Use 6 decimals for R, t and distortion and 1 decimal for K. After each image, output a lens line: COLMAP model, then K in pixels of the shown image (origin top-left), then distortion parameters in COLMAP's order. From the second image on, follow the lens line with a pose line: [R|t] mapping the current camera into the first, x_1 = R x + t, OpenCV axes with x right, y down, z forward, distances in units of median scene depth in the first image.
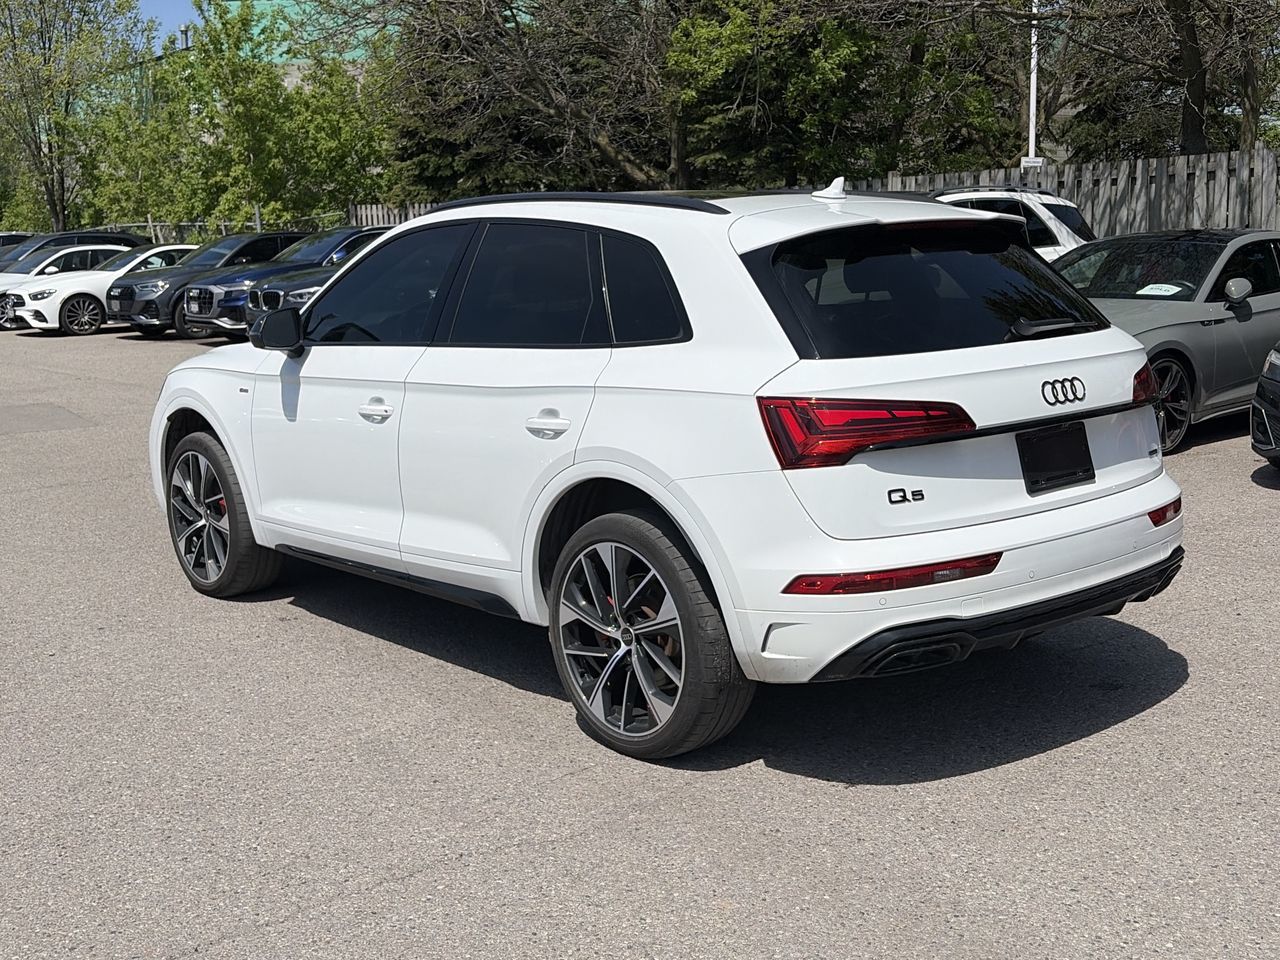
lens RADIAL K [[1525.3, 0, 637.7], [0, 1525.3, 485.6], [0, 0, 1]] dist [0.053331, 0.000000]
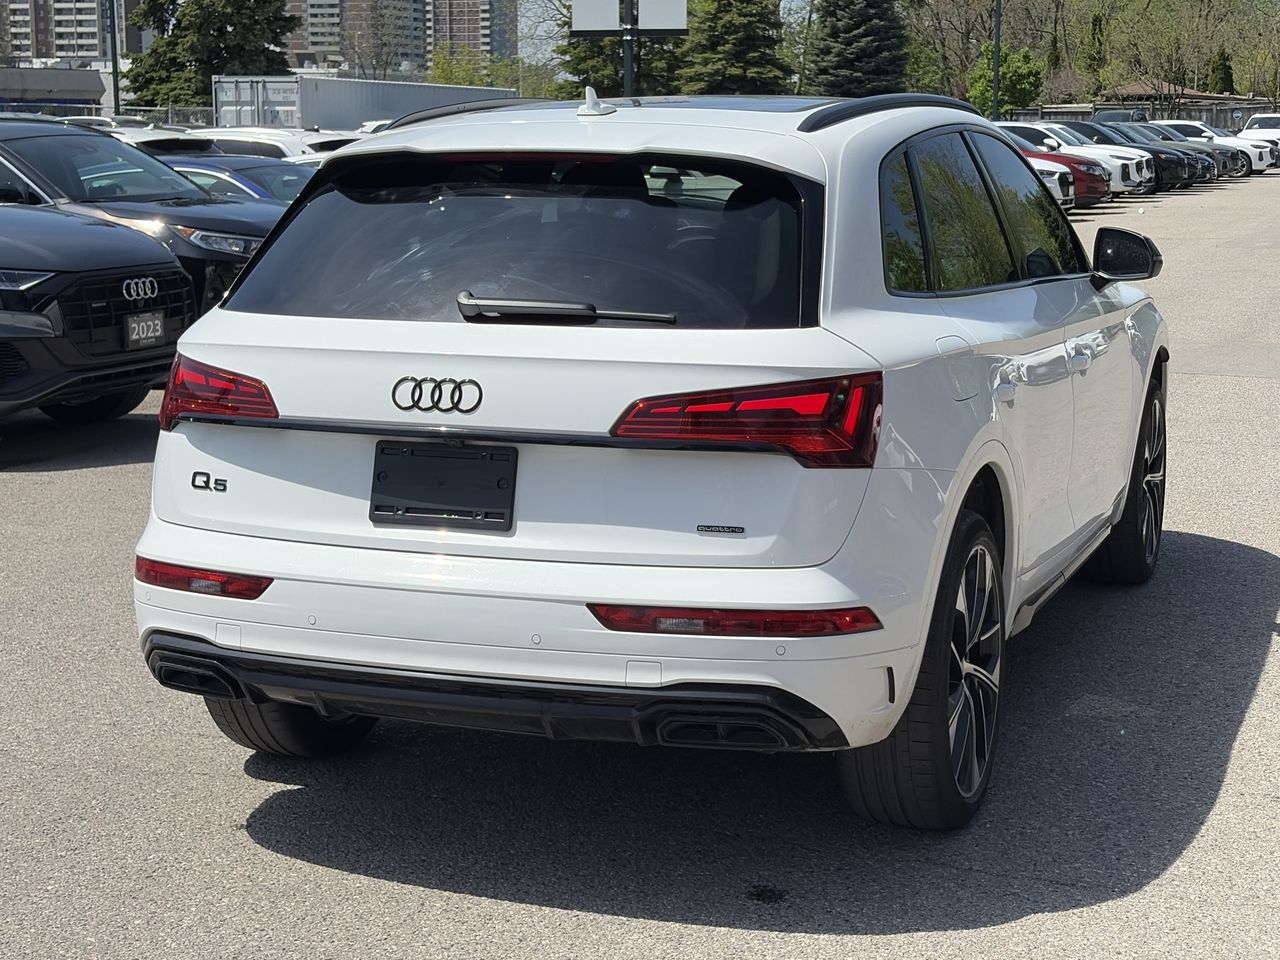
lens RADIAL K [[2161.3, 0, 642.7], [0, 2161.3, 484.1], [0, 0, 1]] dist [0.119216, 0.000000]
pose [[0.469710, 0.170921, -0.866117, 1.077481], [-0.161514, 0.981158, 0.106032, -0.128002], [0.867920, 0.090085, 0.488466, 0.523631]]
